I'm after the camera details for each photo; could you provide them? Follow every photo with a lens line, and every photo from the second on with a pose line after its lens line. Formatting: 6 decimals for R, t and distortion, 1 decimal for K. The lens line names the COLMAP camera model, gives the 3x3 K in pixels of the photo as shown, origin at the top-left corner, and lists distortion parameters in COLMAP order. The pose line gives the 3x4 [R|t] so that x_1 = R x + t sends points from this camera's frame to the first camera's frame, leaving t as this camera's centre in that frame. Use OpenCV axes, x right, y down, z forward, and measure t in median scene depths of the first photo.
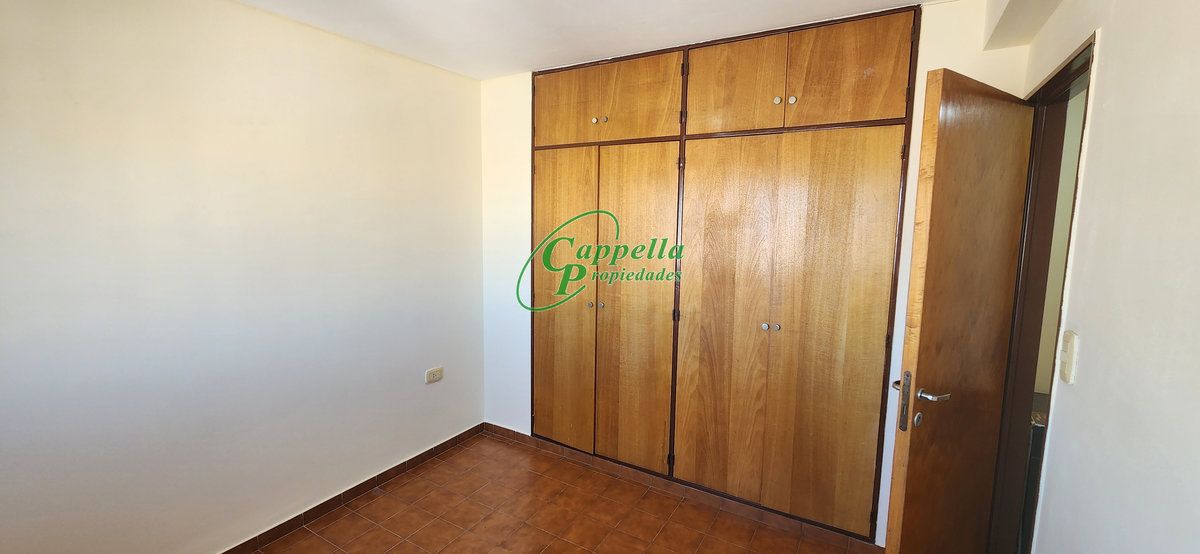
lens RADIAL K [[487.0, 0, 590.9], [0, 487.0, 266.5], [0, 0, 1]] dist [0.000616, -0.000095]
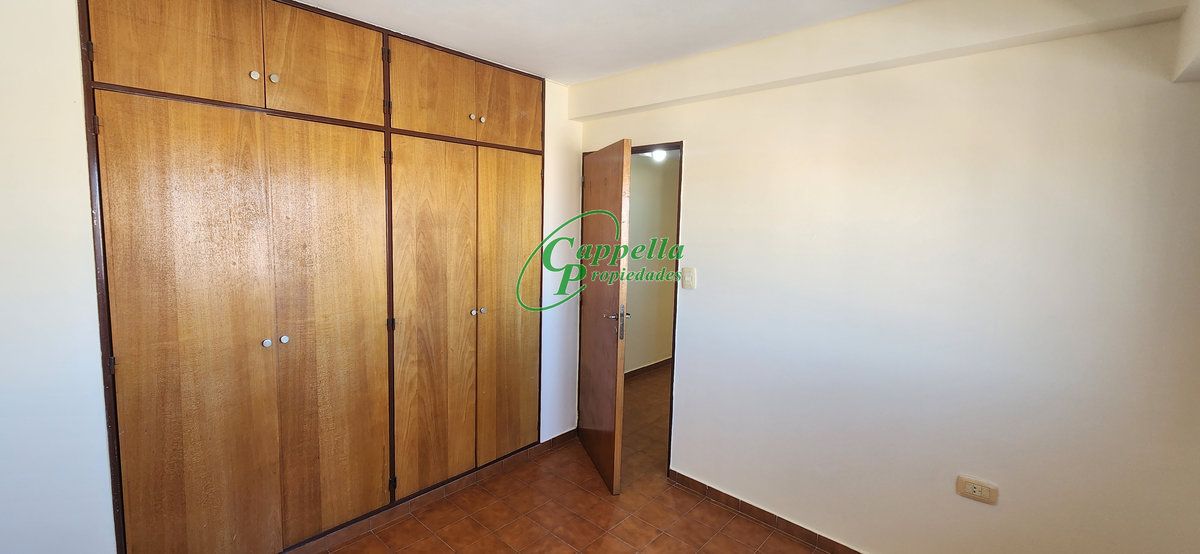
lens RADIAL K [[487.0, 0, 590.9], [0, 487.0, 266.5], [0, 0, 1]] dist [0.000616, -0.000095]
pose [[0.193323, -0.101223, 0.975900, -0.652727], [0.088709, 0.992393, 0.085361, -0.053706], [-0.977117, 0.070069, 0.200832, 0.458901]]
